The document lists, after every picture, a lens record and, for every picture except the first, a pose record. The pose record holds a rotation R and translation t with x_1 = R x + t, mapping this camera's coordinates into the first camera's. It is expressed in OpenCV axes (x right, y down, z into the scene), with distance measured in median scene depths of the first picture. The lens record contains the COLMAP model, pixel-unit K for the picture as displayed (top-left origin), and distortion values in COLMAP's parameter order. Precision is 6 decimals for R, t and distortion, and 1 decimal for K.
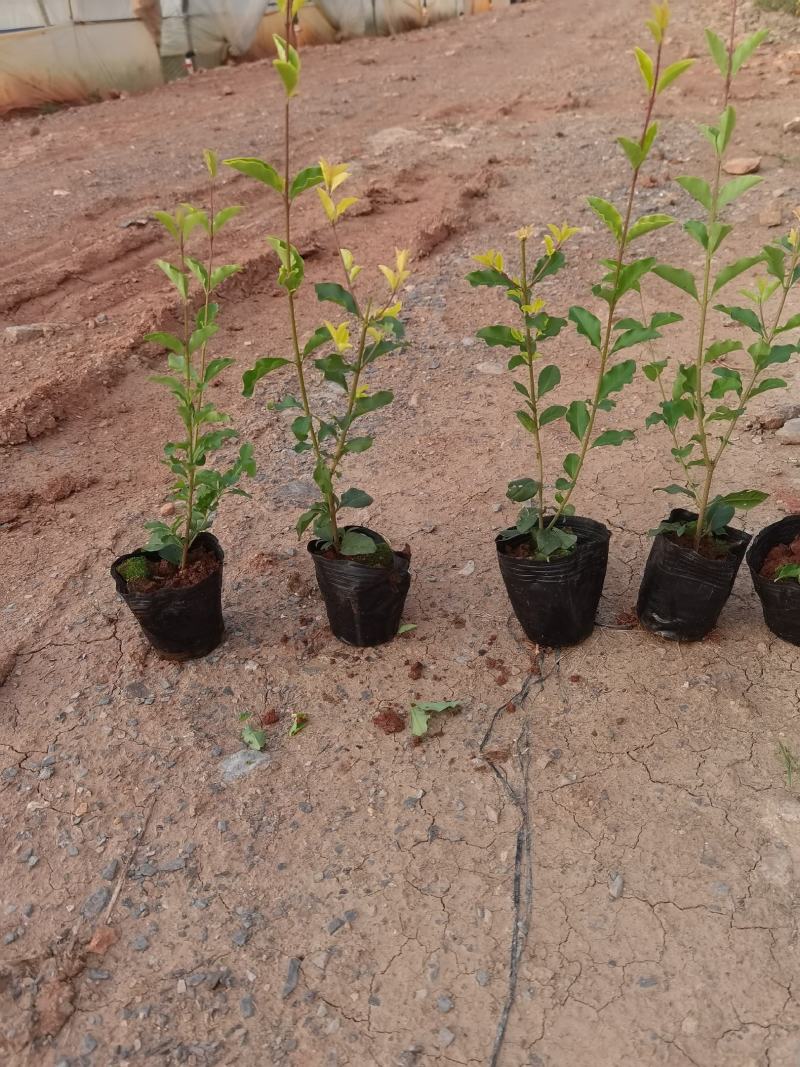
lens RADIAL K [[861.7, 0, 400.0], [0, 861.7, 533.5], [0, 0, 1]] dist [0.000447, 0.032376]
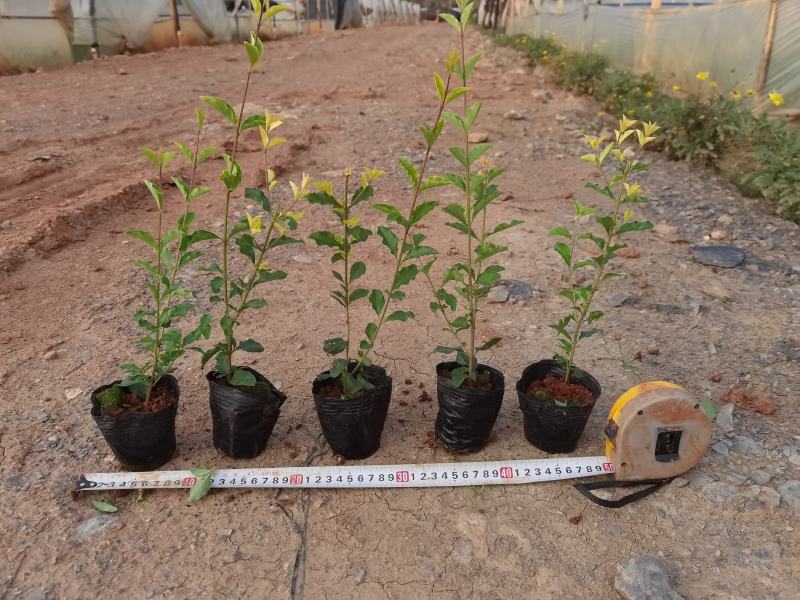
lens RADIAL K [[646.1, 0, 400.0], [0, 646.1, 300.0], [0, 0, 1]] dist [0.000447, 0.032376]
pose [[0.977694, -0.009315, 0.209827, 0.061218], [0.041302, 0.988037, -0.148585, 0.075161], [-0.205932, 0.153937, 0.966383, -0.116093]]
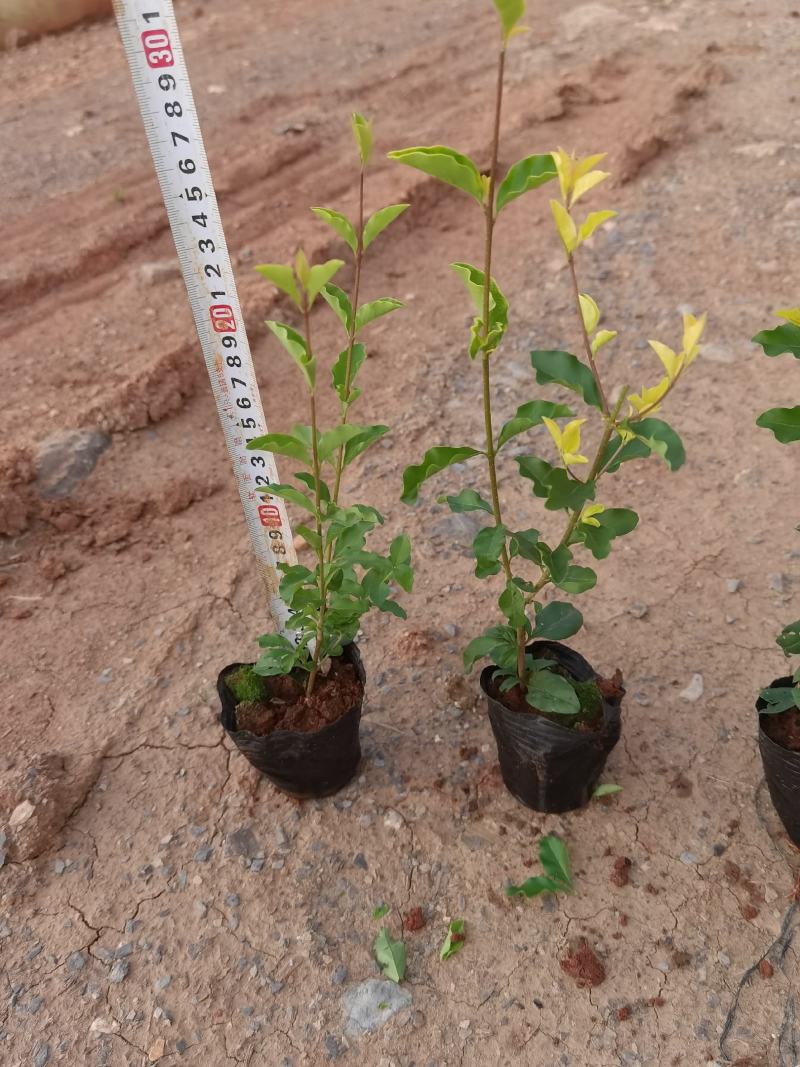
lens RADIAL K [[866.0, 0, 400.0], [0, 866.0, 533.5], [0, 0, 1]] dist [0.035694, -0.063025]
pose [[0.984173, 0.081238, -0.157490, -0.066401], [-0.062712, 0.990884, 0.119232, -0.177684], [0.165740, -0.107468, 0.980296, 0.283711]]
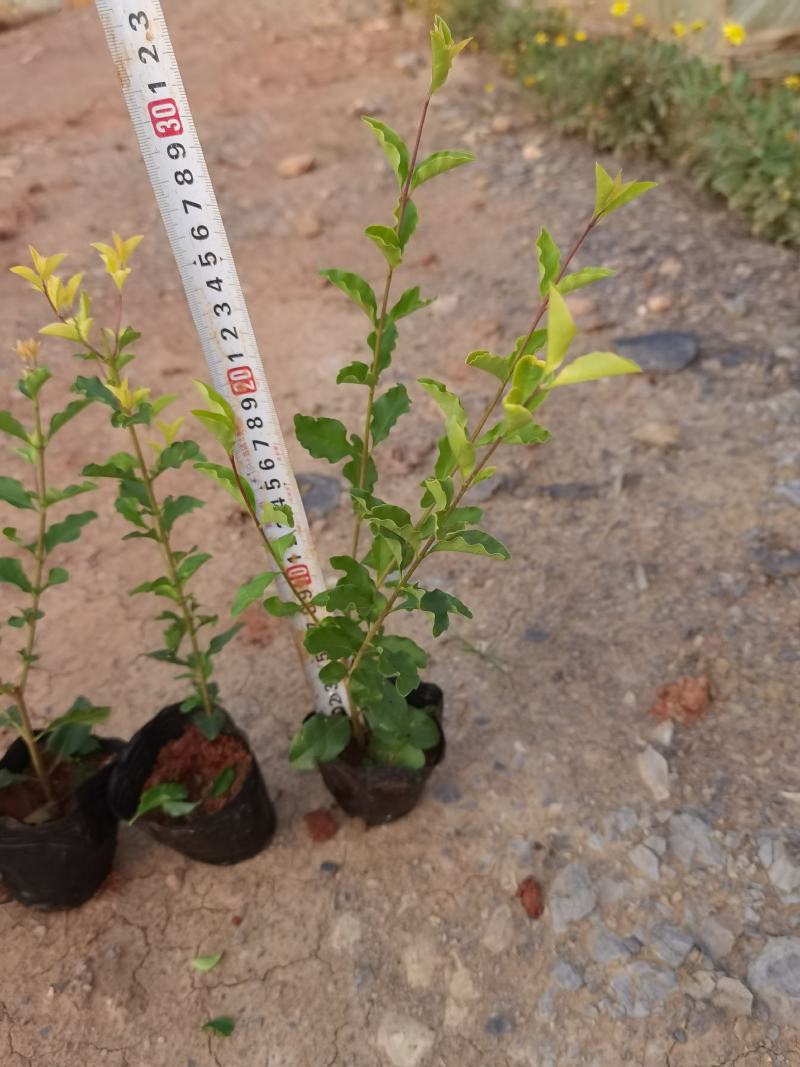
lens RADIAL K [[873.4, 0, 400.0], [0, 873.4, 533.5], [0, 0, 1]] dist [0.004877, -0.009421]
pose [[0.930642, -0.240126, 0.276124, 0.441232], [0.237387, 0.970426, 0.043827, -0.148367], [-0.278482, 0.024761, 0.960122, 0.168428]]
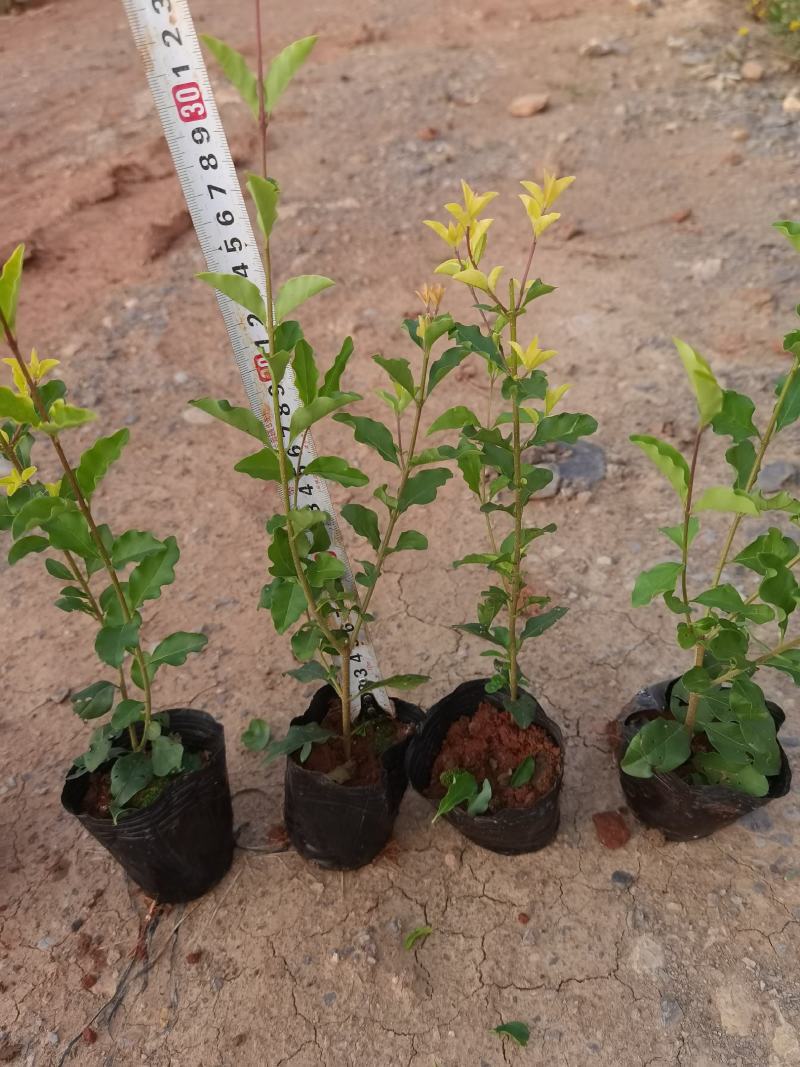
lens RADIAL K [[866.0, 0, 400.0], [0, 866.0, 533.5], [0, 0, 1]] dist [0.035694, -0.063025]
pose [[0.984540, -0.134799, 0.111852, 0.311483], [0.127414, 0.989322, 0.070763, -0.194045], [-0.120196, -0.055418, 0.991202, 0.260250]]
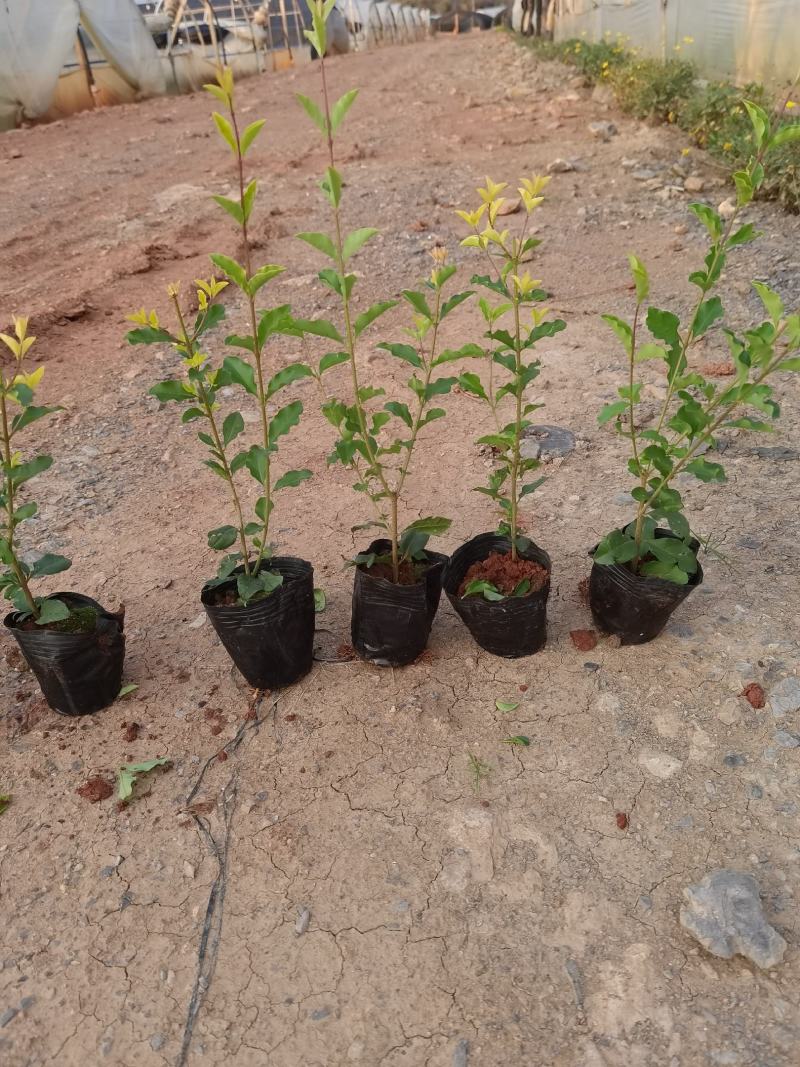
lens RADIAL K [[861.7, 0, 400.0], [0, 861.7, 533.5], [0, 0, 1]] dist [0.000447, 0.032376]
pose [[0.981289, -0.108057, 0.159358, 0.175981], [0.115700, 0.992500, -0.039464, 0.008026], [-0.153899, 0.057164, 0.986432, -0.026707]]
